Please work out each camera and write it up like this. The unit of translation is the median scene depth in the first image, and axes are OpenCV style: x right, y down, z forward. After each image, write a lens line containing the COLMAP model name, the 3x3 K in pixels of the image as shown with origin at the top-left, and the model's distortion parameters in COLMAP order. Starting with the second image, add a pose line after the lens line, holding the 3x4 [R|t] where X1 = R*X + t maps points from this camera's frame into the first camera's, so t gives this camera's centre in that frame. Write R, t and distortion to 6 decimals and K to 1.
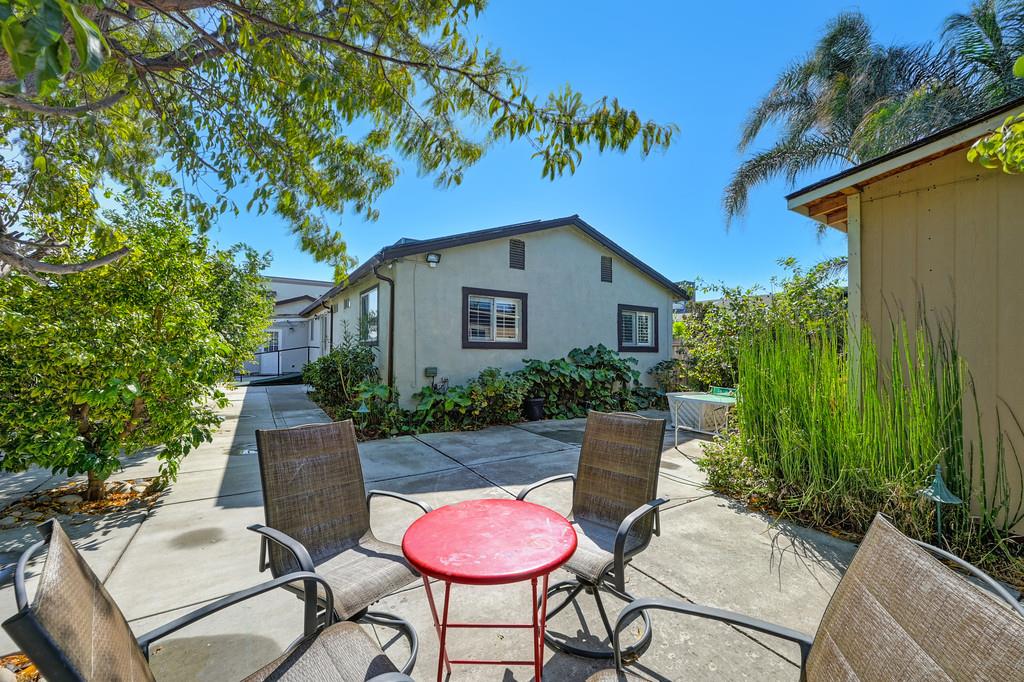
lens RADIAL K [[414.1, 0, 512.0], [0, 414.1, 341.0], [0, 0, 1]] dist [-0.000782, 0.000021]
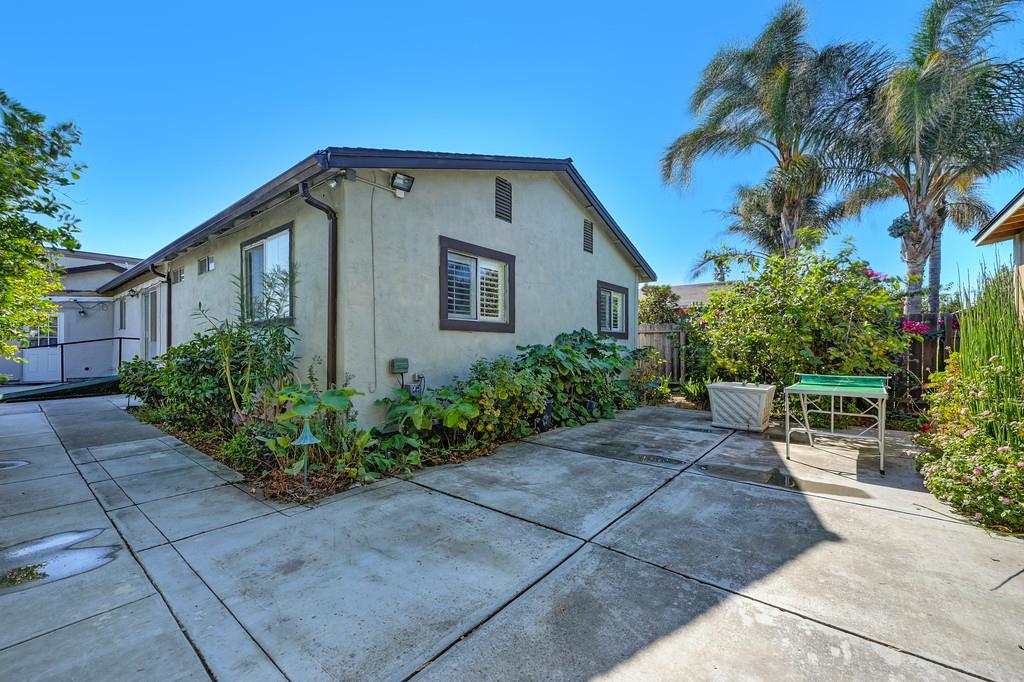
lens RADIAL K [[415.0, 0, 506.5], [0, 415.0, 344.4], [0, 0, 1]] dist [0.005013, -0.000034]
pose [[0.948333, -0.008521, 0.317161, -0.215699], [0.003541, 0.999861, 0.016276, 0.029290], [-0.317256, -0.014312, 0.948232, 0.319881]]
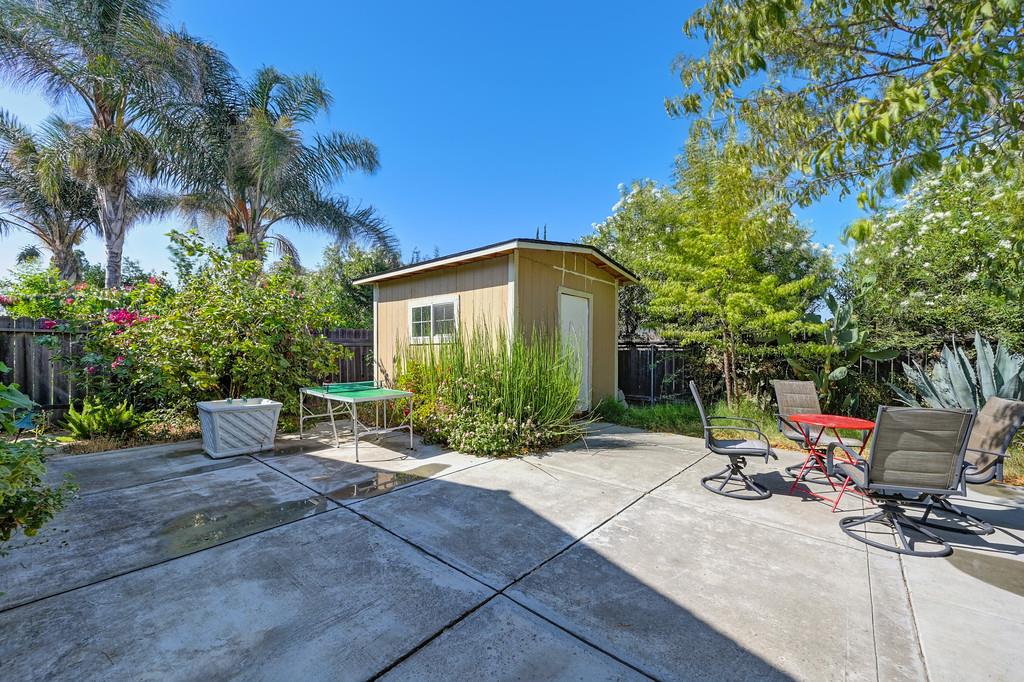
lens RADIAL K [[401.6, 0, 530.1], [0, 401.6, 352.2], [0, 0, 1]] dist [0.000160, 0.000074]
pose [[-0.318749, -0.025665, 0.947492, -0.317724], [-0.024967, 0.999514, 0.018675, 0.013590], [-0.947510, -0.017704, -0.319235, 0.649400]]
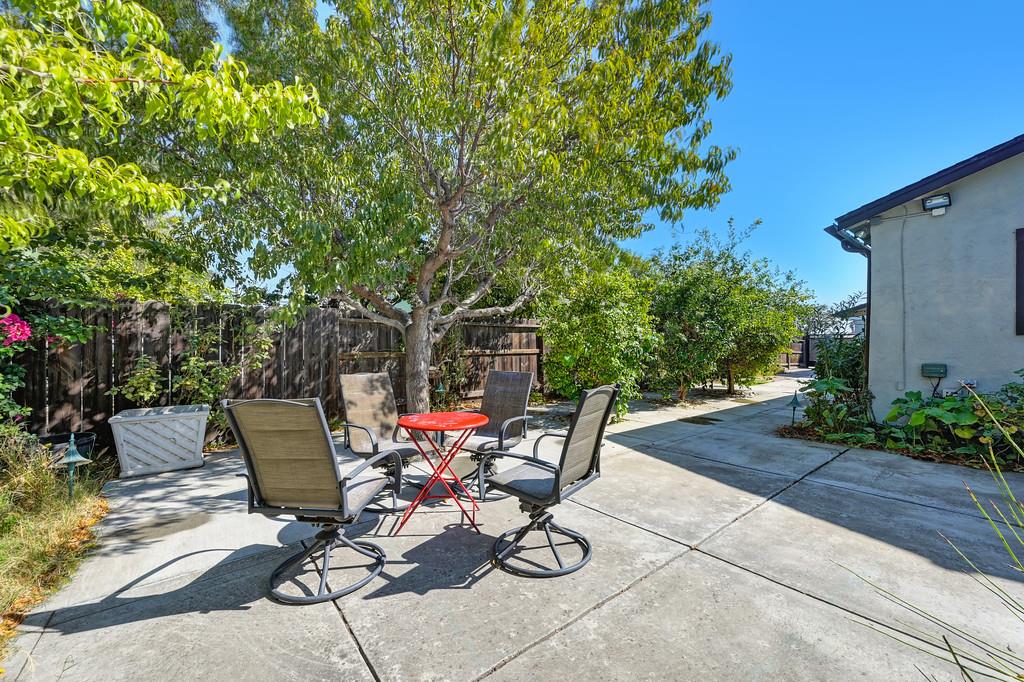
lens RADIAL K [[401.6, 0, 530.1], [0, 401.6, 352.2], [0, 0, 1]] dist [0.000160, 0.000074]
pose [[0.133413, -0.000497, -0.991060, 0.332356], [0.012267, 0.999924, 0.001150, 0.032265], [0.990985, -0.012311, 0.133409, 0.226235]]
